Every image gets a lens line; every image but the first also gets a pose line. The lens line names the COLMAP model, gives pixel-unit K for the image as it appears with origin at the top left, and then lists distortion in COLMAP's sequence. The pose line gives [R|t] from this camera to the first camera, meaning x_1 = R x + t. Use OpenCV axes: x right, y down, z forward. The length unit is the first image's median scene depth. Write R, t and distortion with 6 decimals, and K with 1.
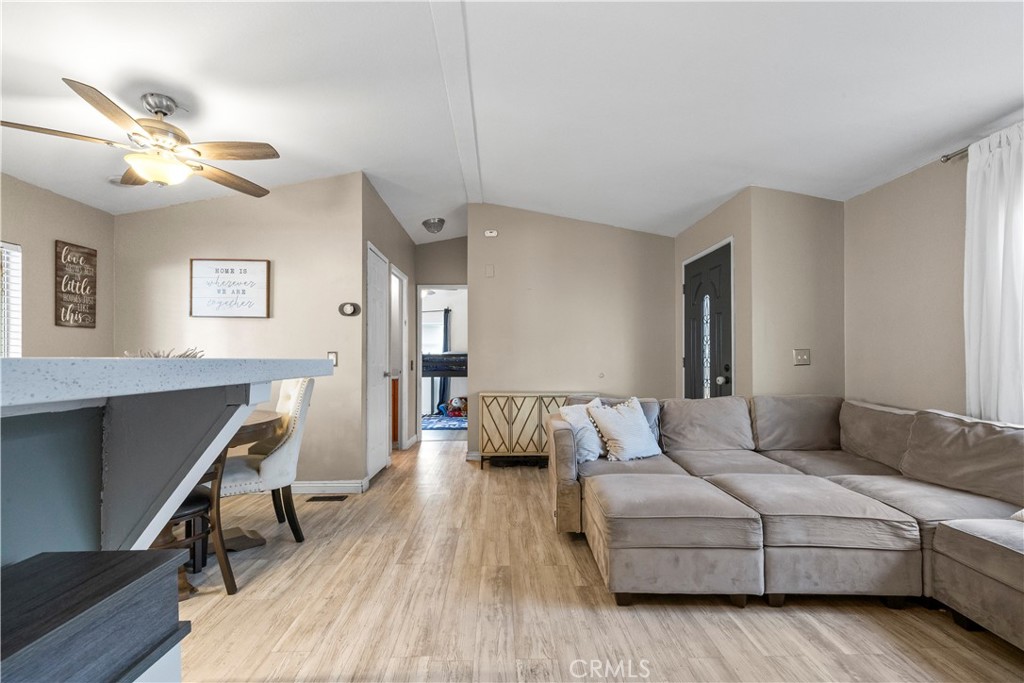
lens RADIAL K [[431.6, 0, 507.8], [0, 431.6, 343.3], [0, 0, 1]] dist [0.000173, 0.000105]
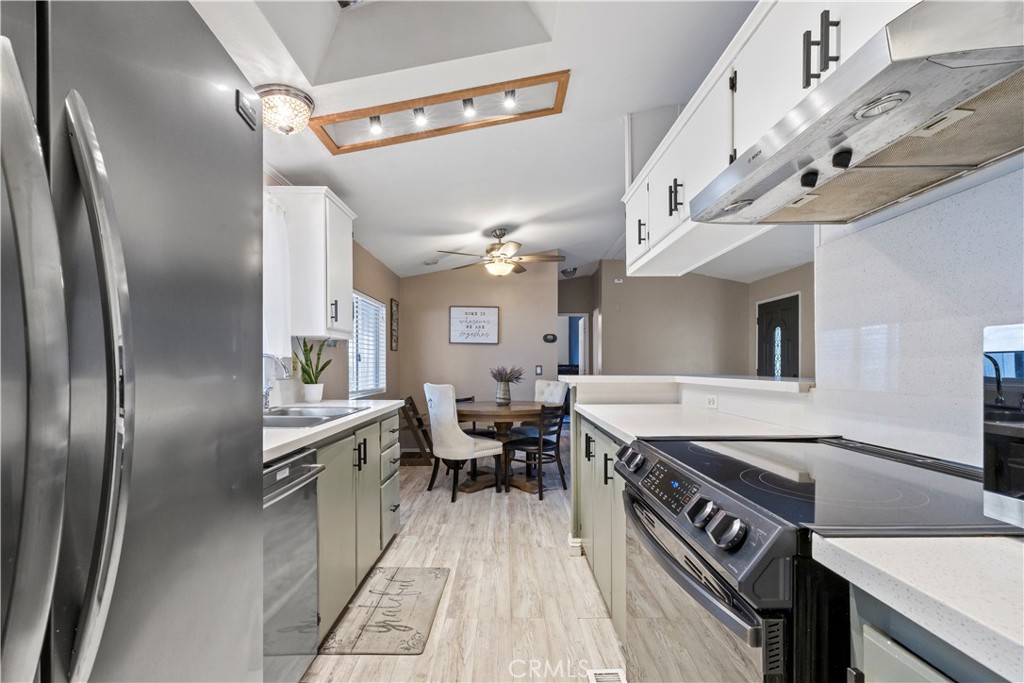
lens RADIAL K [[434.3, 0, 508.6], [0, 434.3, 352.7], [0, 0, 1]] dist [-0.002039, -0.000112]
pose [[0.999394, 0.003576, -0.034632, -0.455989], [-0.003281, 0.999958, 0.008575, -0.039352], [0.034661, -0.008456, 0.999363, -0.569467]]
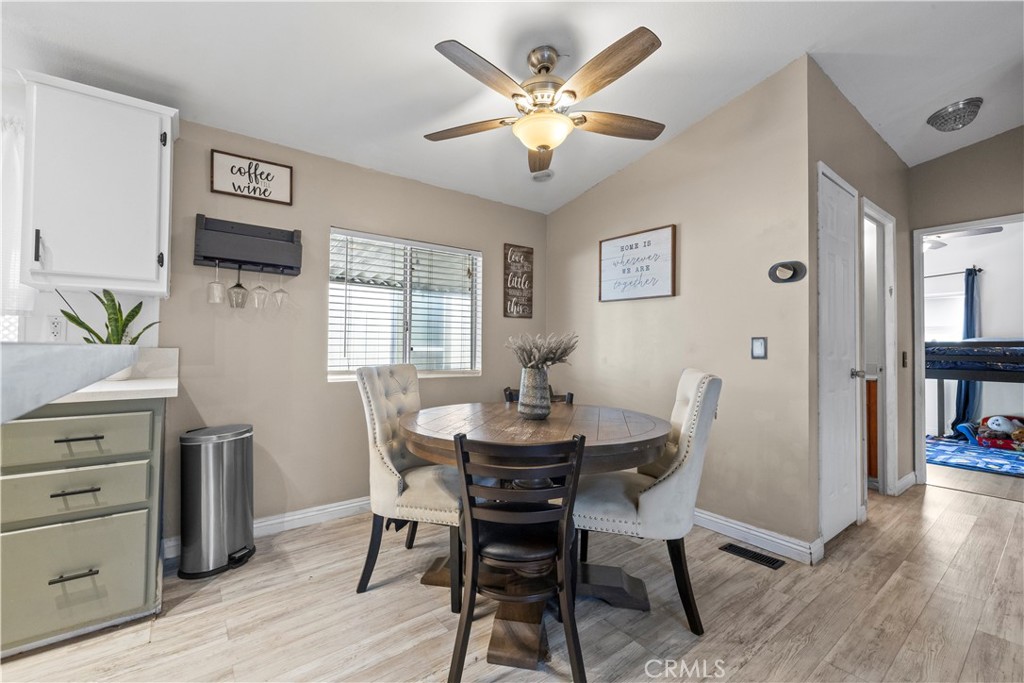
lens RADIAL K [[431.6, 0, 507.8], [0, 431.6, 343.3], [0, 0, 1]] dist [0.000173, 0.000105]
pose [[0.587320, 0.000321, -0.809355, -0.087135], [0.020250, 0.999681, 0.015091, 0.010820], [0.809102, -0.025253, 0.587126, 0.276984]]
